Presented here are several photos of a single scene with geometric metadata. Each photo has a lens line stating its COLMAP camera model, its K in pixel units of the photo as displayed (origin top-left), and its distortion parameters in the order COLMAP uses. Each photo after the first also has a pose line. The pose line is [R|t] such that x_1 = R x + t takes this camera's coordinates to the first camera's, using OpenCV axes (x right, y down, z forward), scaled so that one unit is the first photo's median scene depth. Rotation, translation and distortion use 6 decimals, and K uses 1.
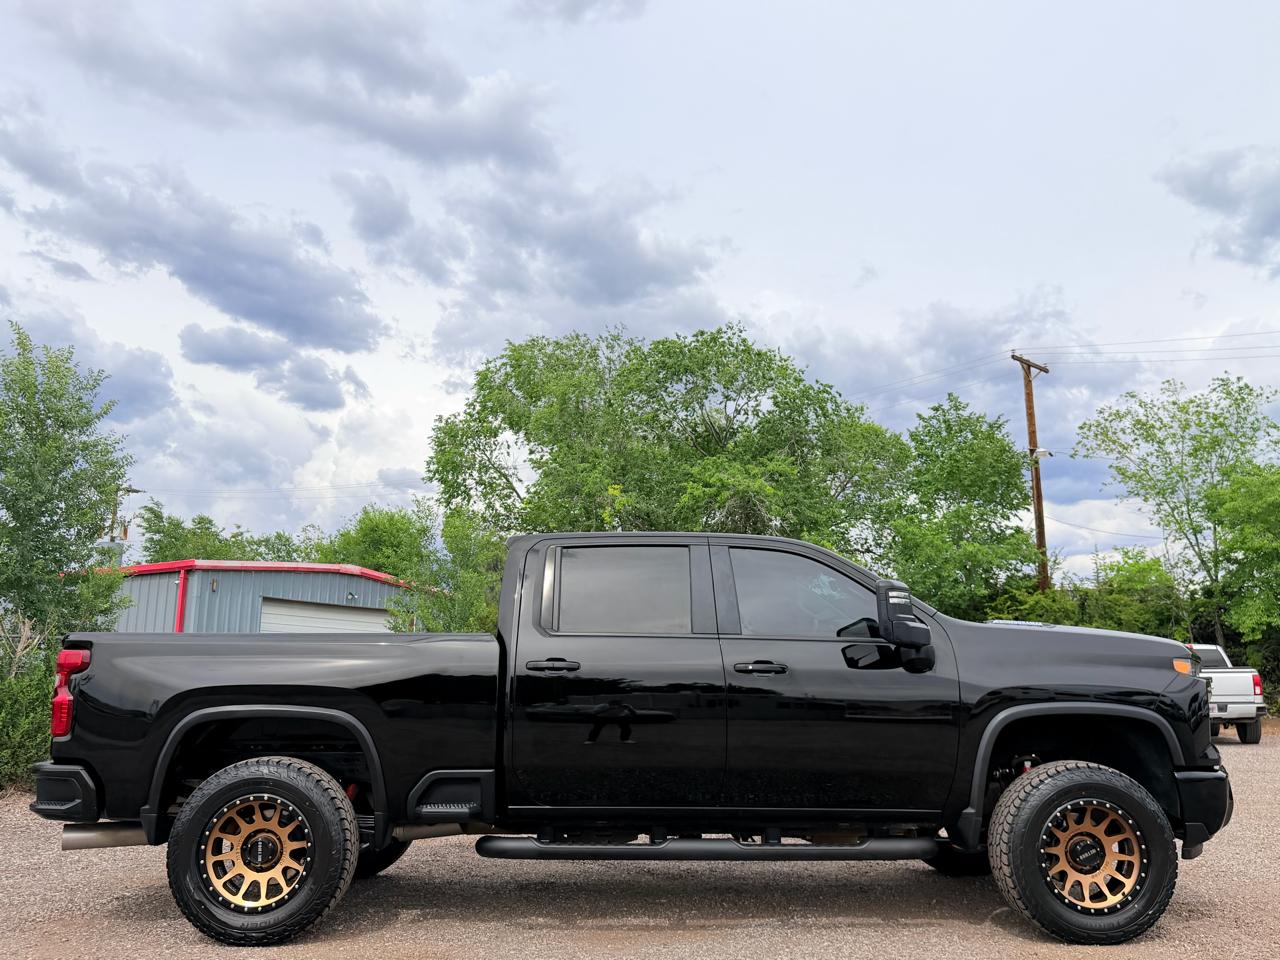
lens RADIAL K [[1024.1, 0, 640.0], [0, 1024.1, 480.0], [0, 0, 1]] dist [0.000768, 0.002669]
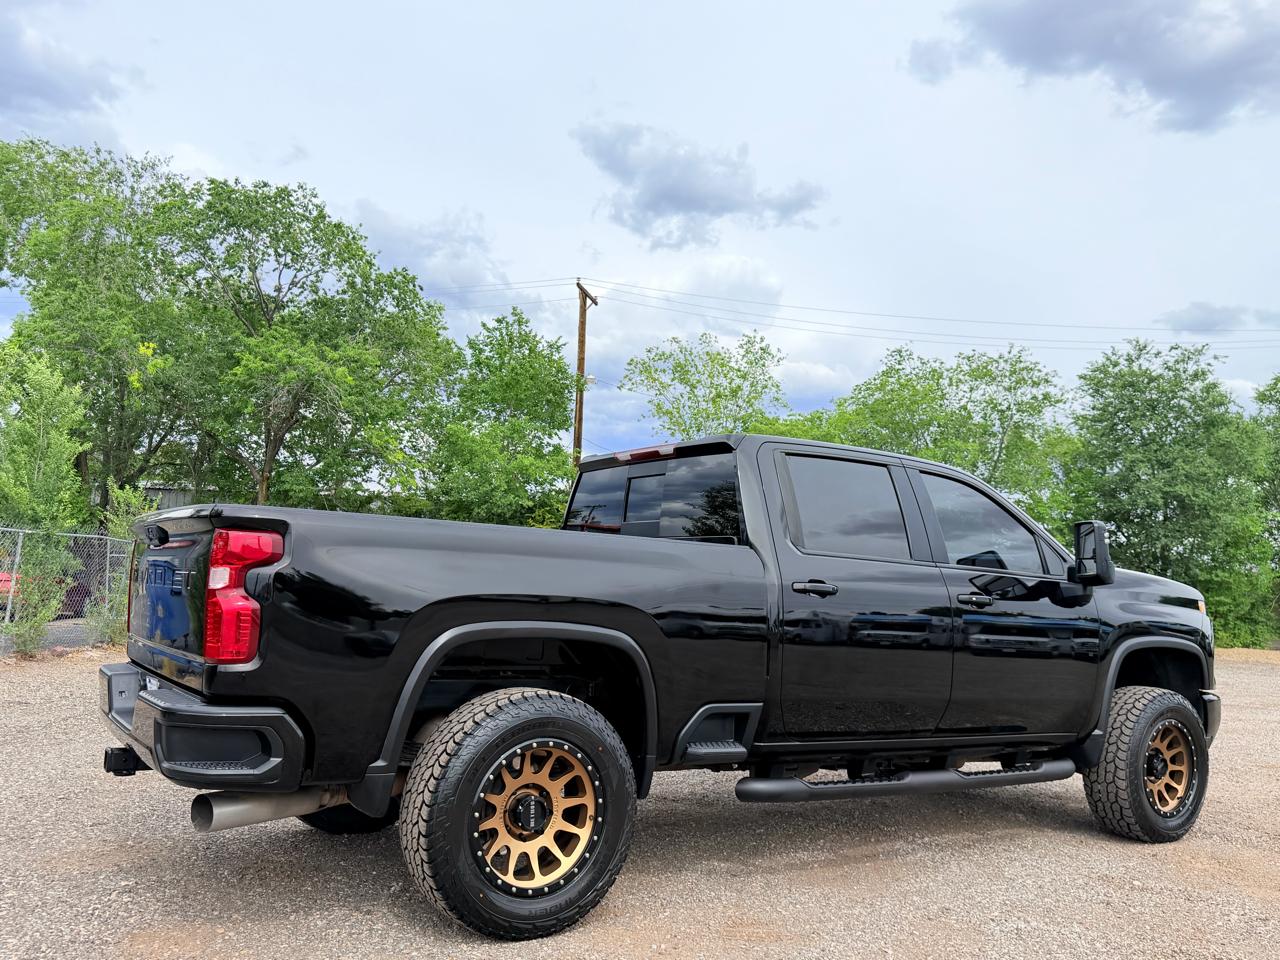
lens RADIAL K [[1033.2, 0, 640.0], [0, 1033.2, 480.0], [0, 0, 1]] dist [0.061257, -0.135324]
pose [[0.835029, 0.091435, 0.542556, -0.132898], [-0.142112, 0.988477, 0.052134, 0.012818], [-0.531537, -0.120637, 0.838400, 0.051768]]
